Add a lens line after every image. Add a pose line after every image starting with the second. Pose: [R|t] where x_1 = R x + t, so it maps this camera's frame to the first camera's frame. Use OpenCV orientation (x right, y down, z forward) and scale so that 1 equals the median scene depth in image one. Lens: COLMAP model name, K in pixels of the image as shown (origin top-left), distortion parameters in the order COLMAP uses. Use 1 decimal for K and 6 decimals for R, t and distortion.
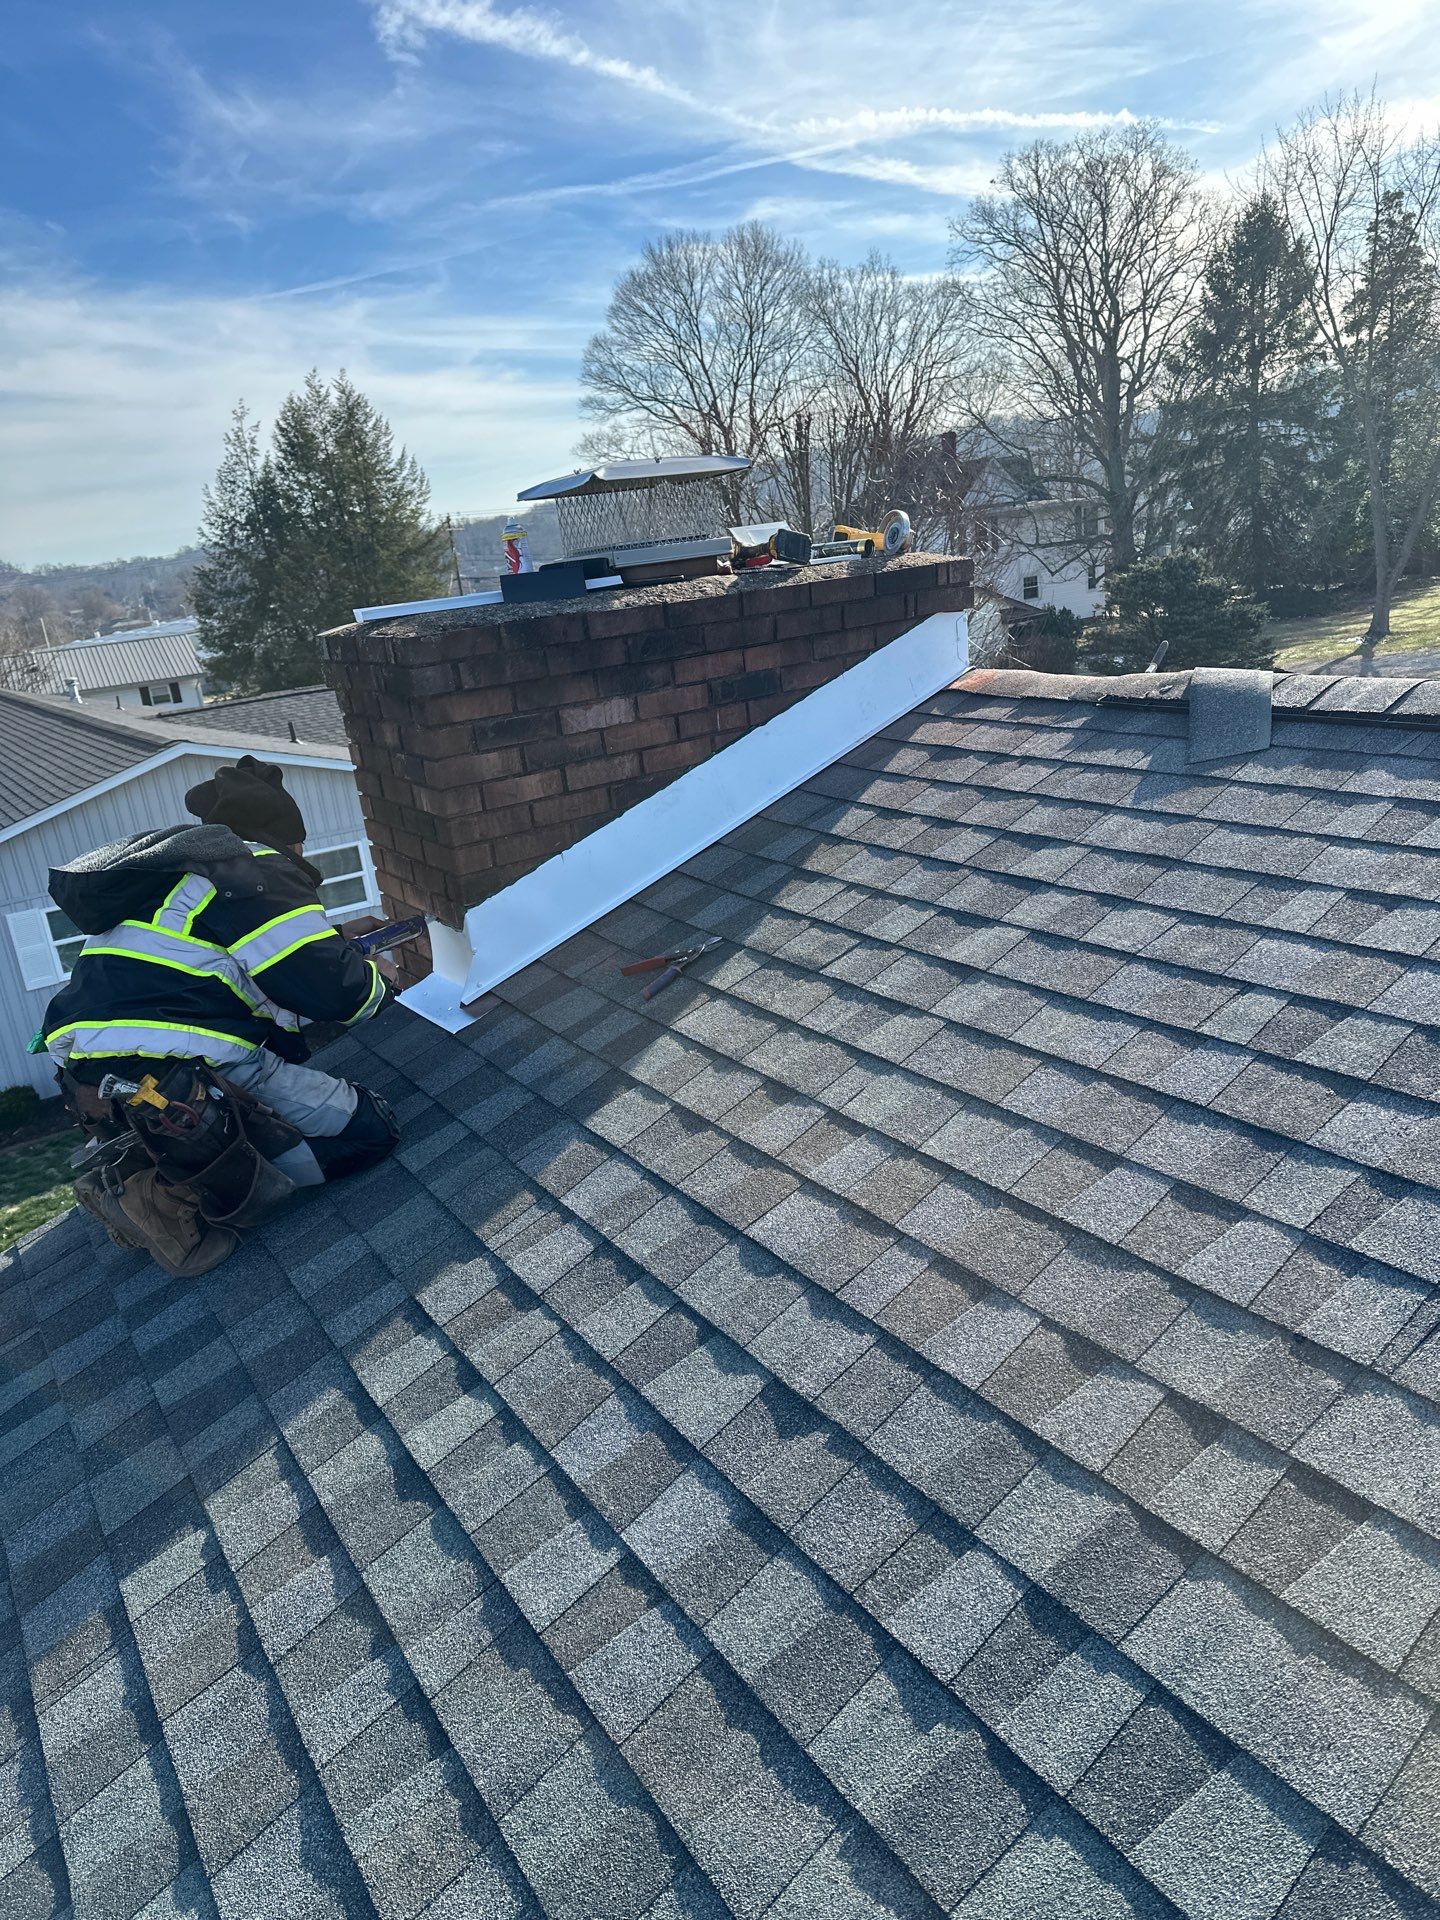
lens RADIAL K [[1357.5, 0, 717.8], [0, 1357.5, 959.9], [0, 0, 1]] dist [0.022654, -0.007438]
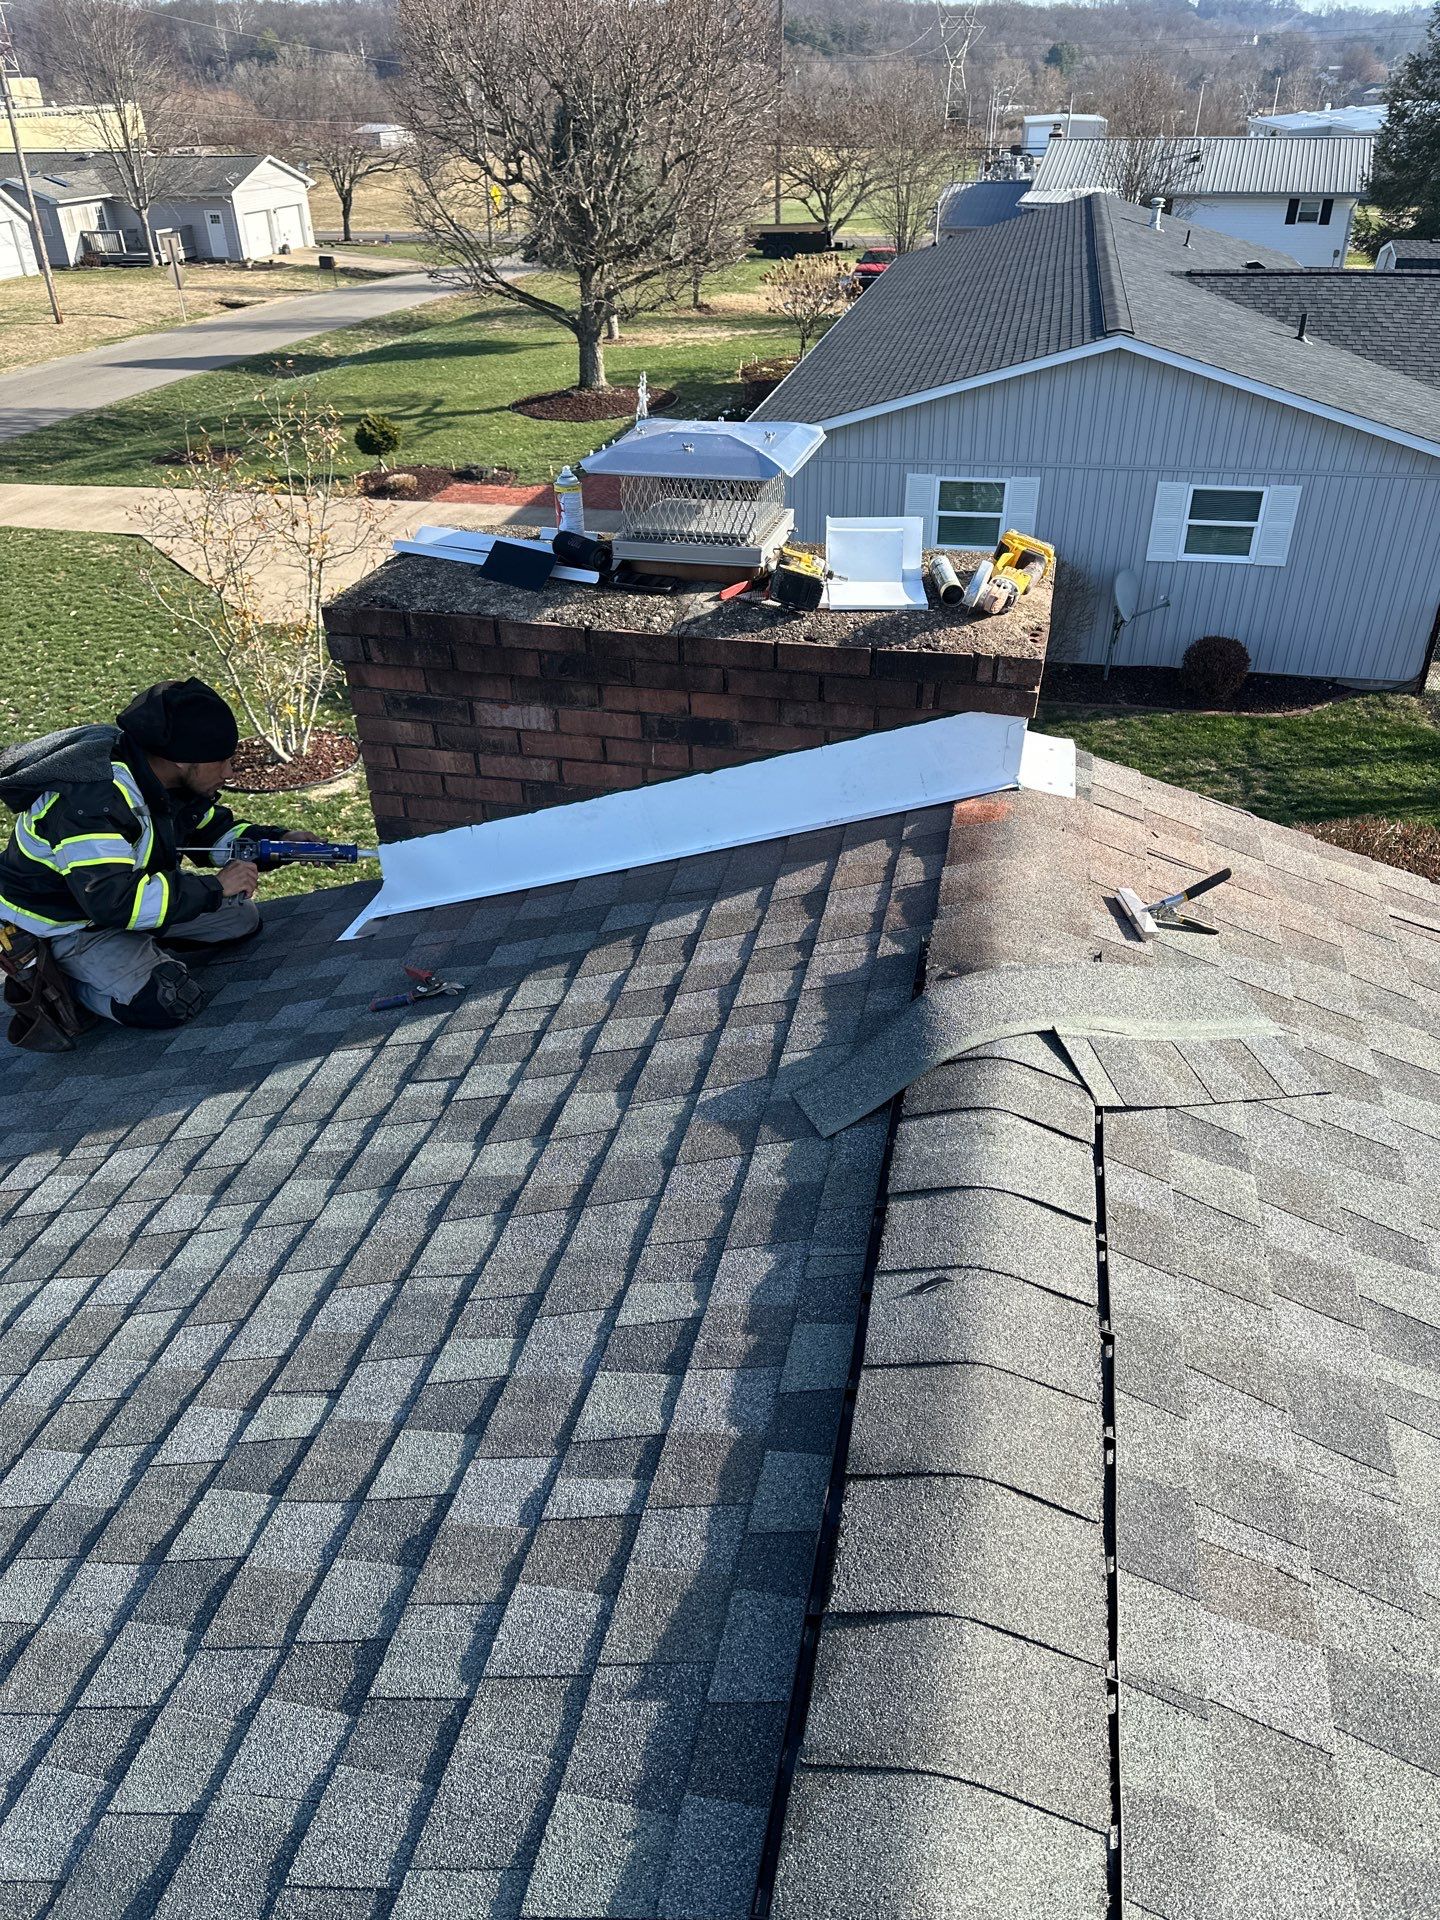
lens RADIAL K [[1357.5, 0, 717.6], [0, 1357.5, 962.5], [0, 0, 1]] dist [0.022654, -0.007438]
pose [[0.698080, 0.474672, -0.536069, 0.624717], [-0.278666, 0.869761, 0.407260, -0.464630], [0.659567, -0.134916, 0.739438, 0.342167]]
